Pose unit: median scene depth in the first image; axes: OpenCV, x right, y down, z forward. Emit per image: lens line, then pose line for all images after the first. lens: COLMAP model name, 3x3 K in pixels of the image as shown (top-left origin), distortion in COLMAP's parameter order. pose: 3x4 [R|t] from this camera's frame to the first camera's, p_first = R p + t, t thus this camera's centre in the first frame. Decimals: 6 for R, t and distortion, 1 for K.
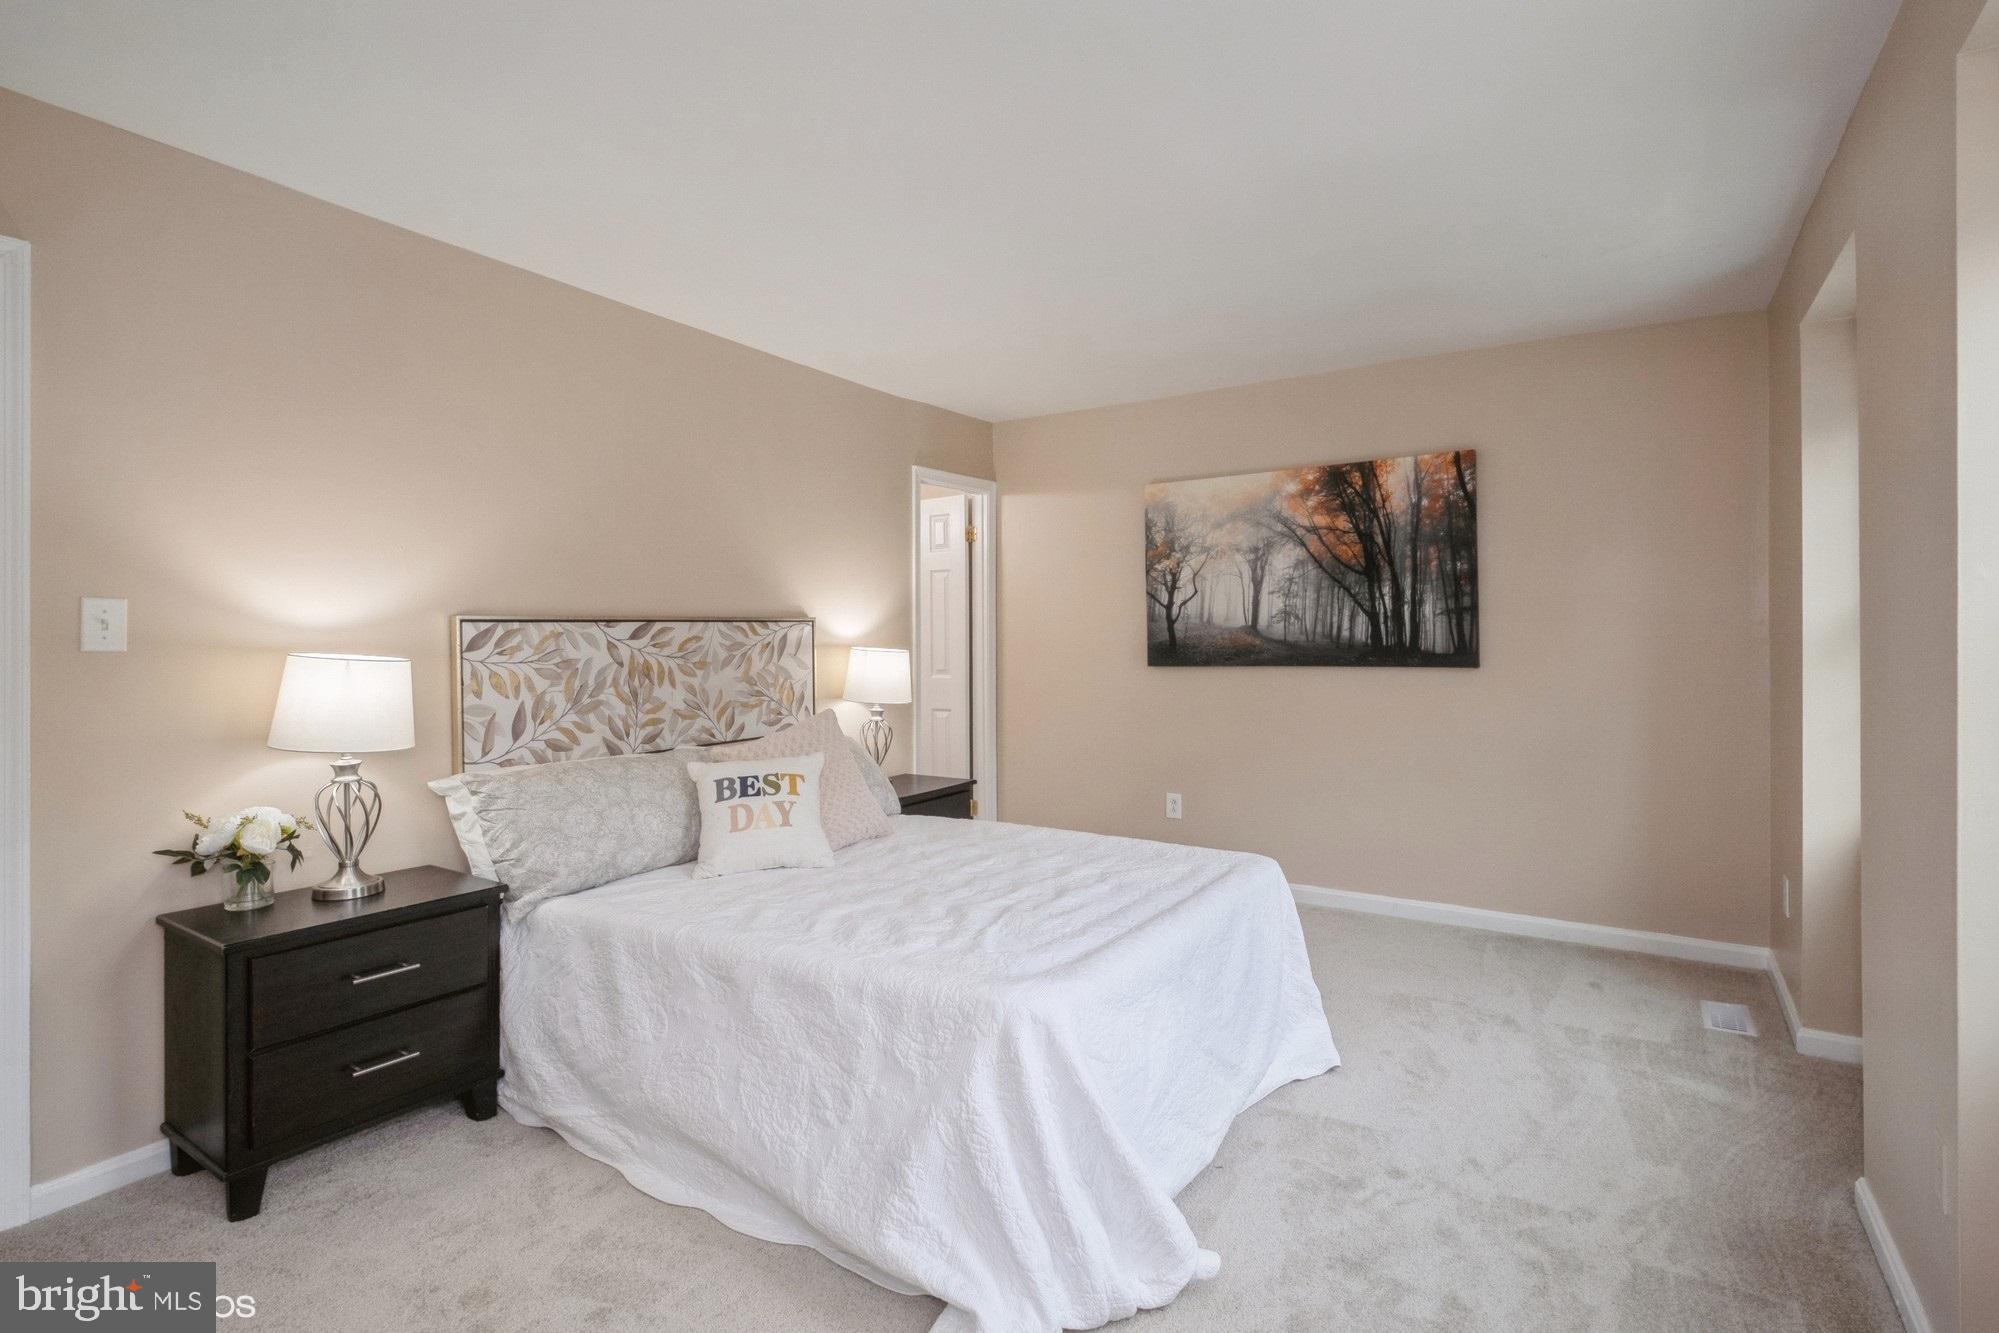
lens RADIAL K [[965.2, 0, 999.5], [0, 965.2, 666.5], [0, 0, 1]] dist [0.023247, 0.000096]
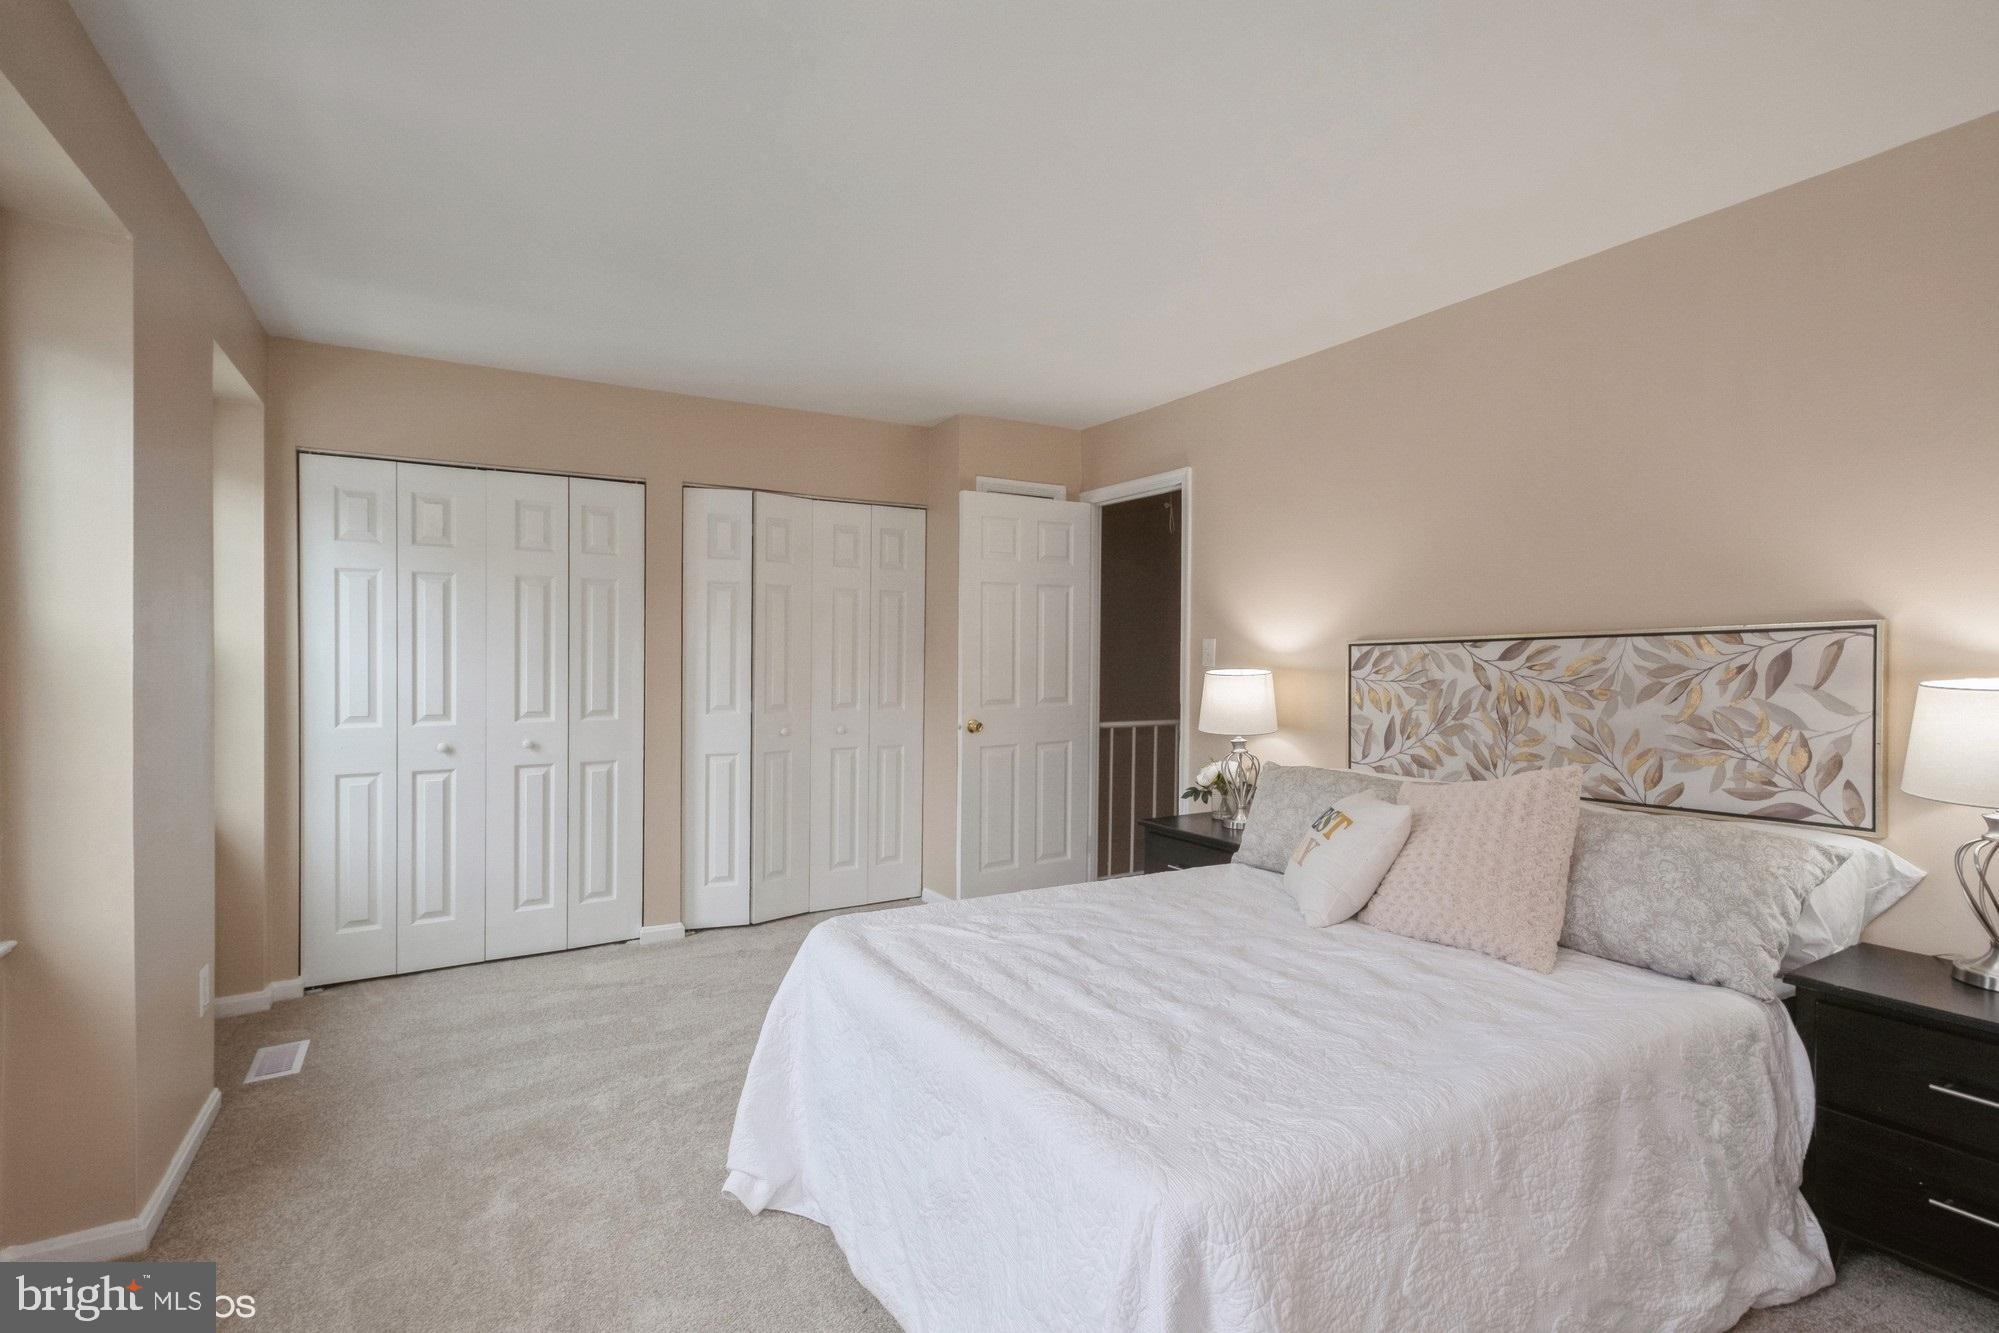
lens RADIAL K [[965.2, 0, 999.5], [0, 965.2, 666.5], [0, 0, 1]] dist [0.023247, 0.000096]
pose [[-0.448336, 0.017874, -0.893686, 0.646536], [-0.013969, 0.999538, 0.026999, -0.041118], [0.893756, 0.024588, -0.447879, 1.010637]]
